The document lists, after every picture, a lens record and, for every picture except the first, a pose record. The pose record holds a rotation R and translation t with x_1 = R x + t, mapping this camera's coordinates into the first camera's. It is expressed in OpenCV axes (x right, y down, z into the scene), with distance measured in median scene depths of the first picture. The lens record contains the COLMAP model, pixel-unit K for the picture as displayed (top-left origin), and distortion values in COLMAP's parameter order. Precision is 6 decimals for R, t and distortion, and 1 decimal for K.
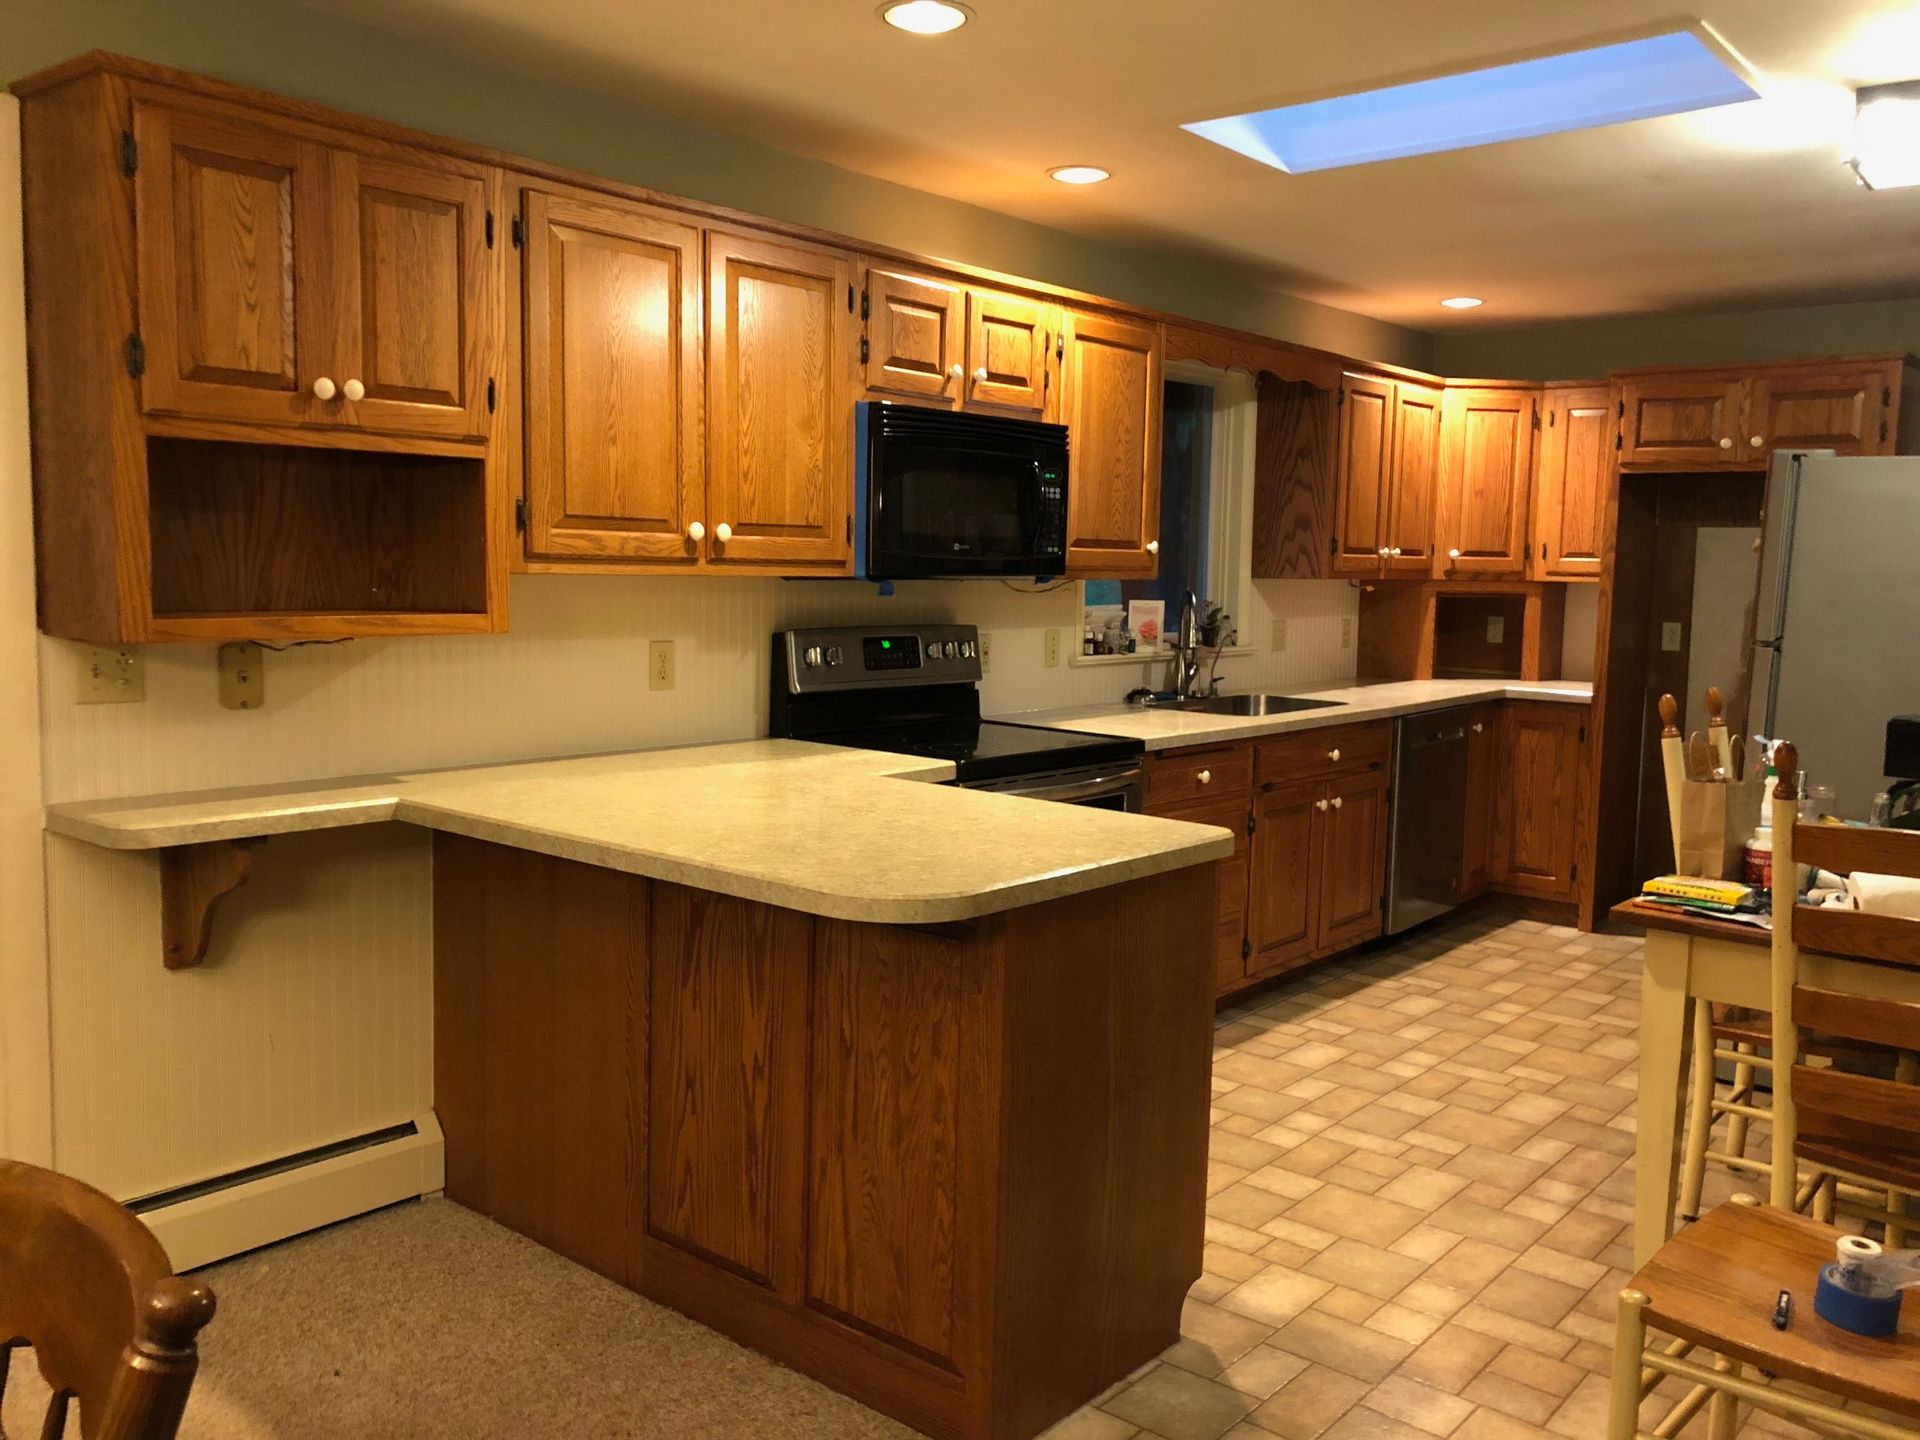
lens RADIAL K [[1580.3, 0, 961.4], [0, 1580.3, 718.8], [0, 0, 1]] dist [0.040722, -0.045908]
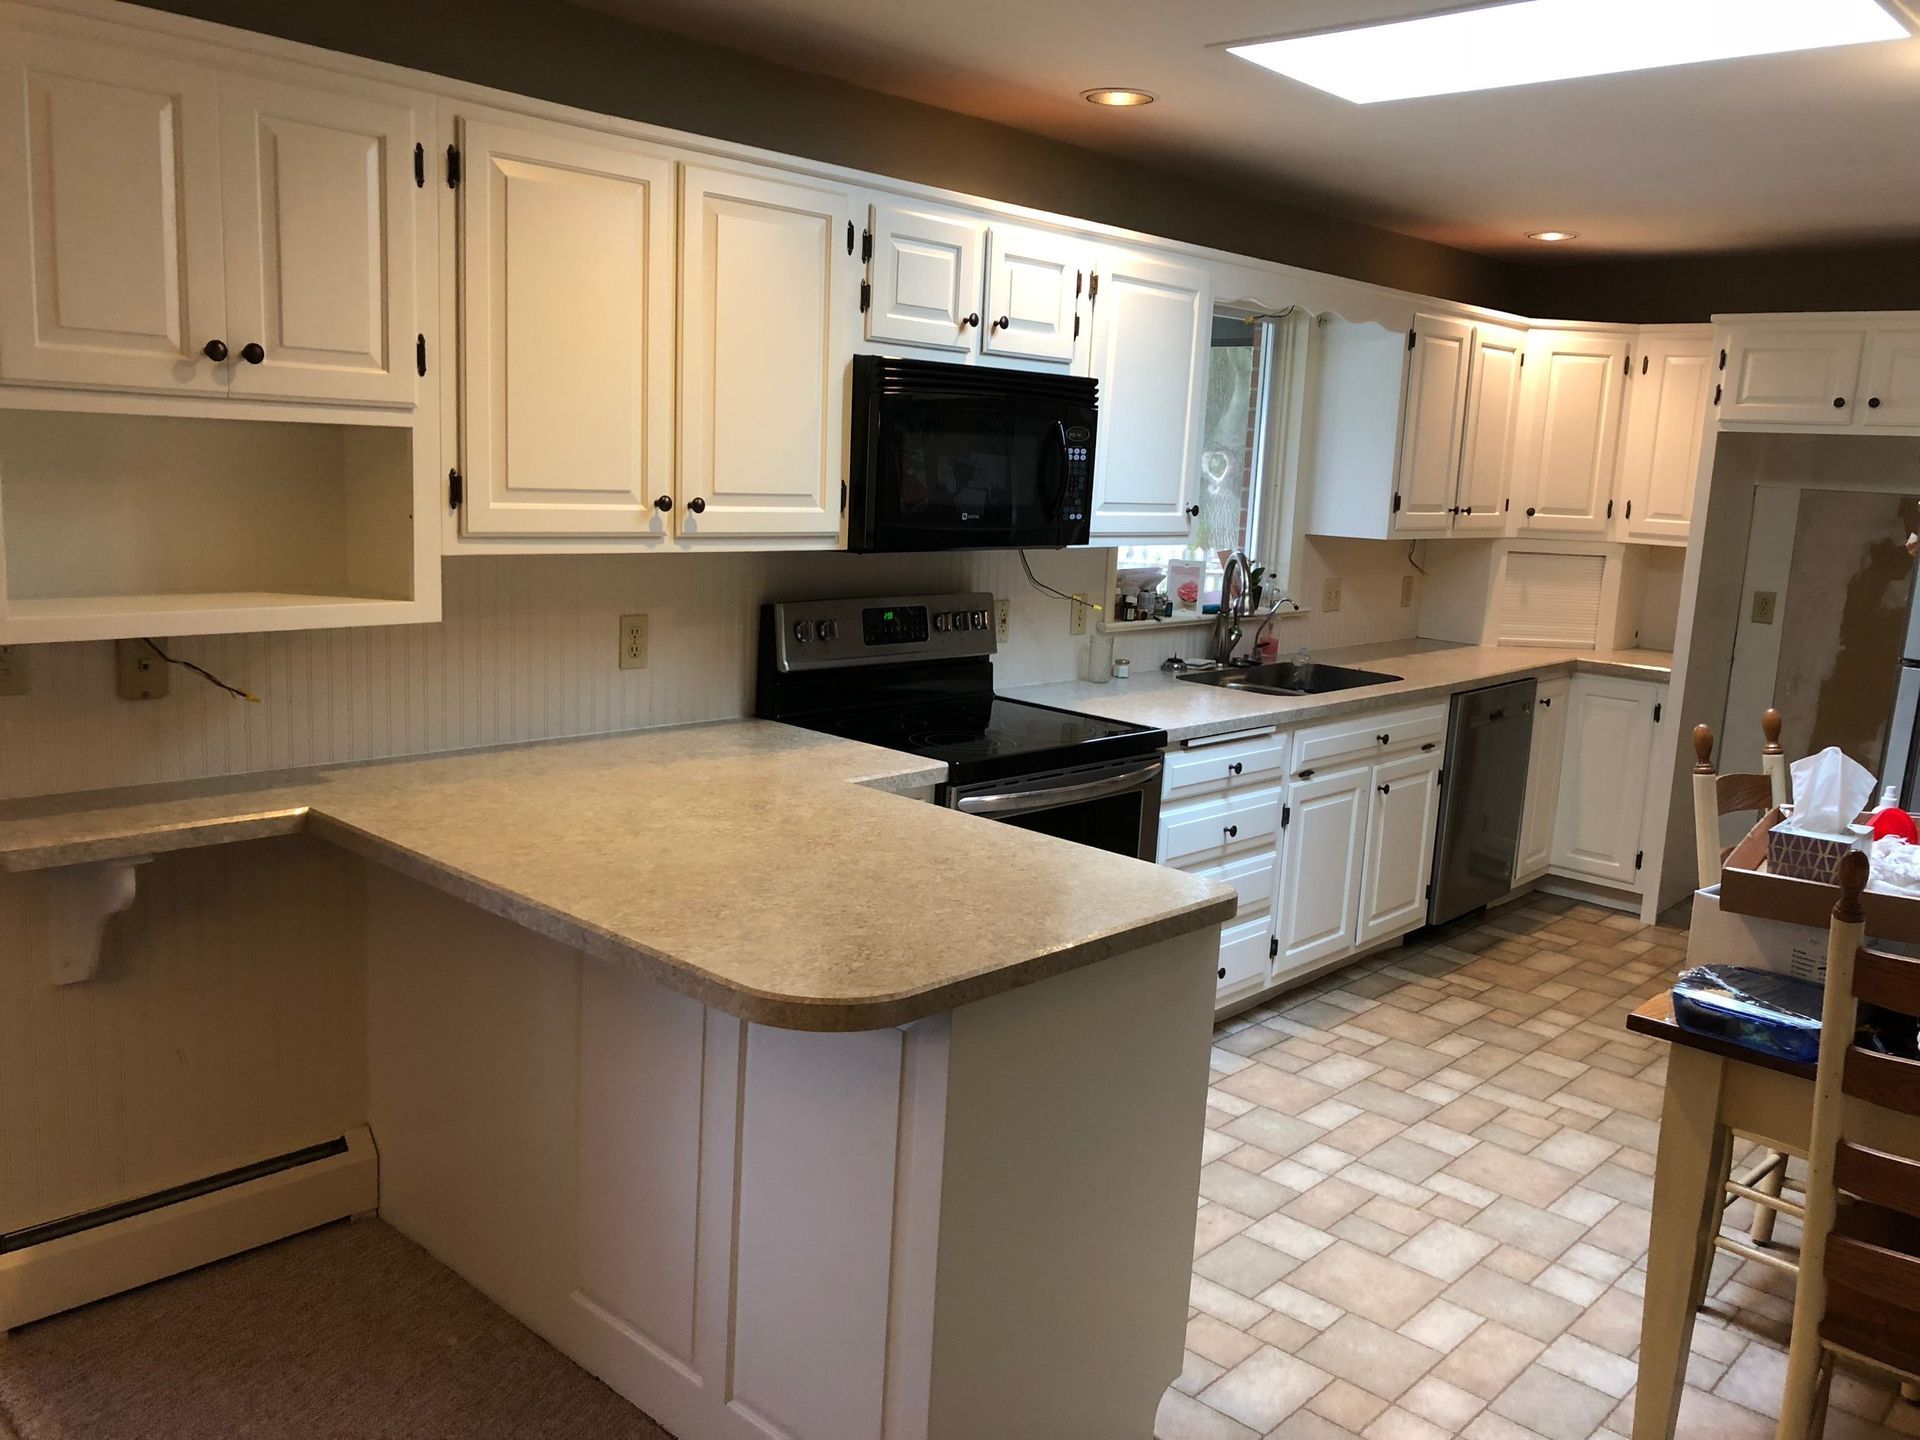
lens RADIAL K [[1580.3, 0, 957.1], [0, 1580.3, 722.8], [0, 0, 1]] dist [0.040722, -0.045908]
pose [[0.998433, 0.035593, -0.043172, 0.036513], [-0.032713, 0.997304, 0.065680, -0.050949], [0.045393, -0.064165, 0.996906, 0.089492]]
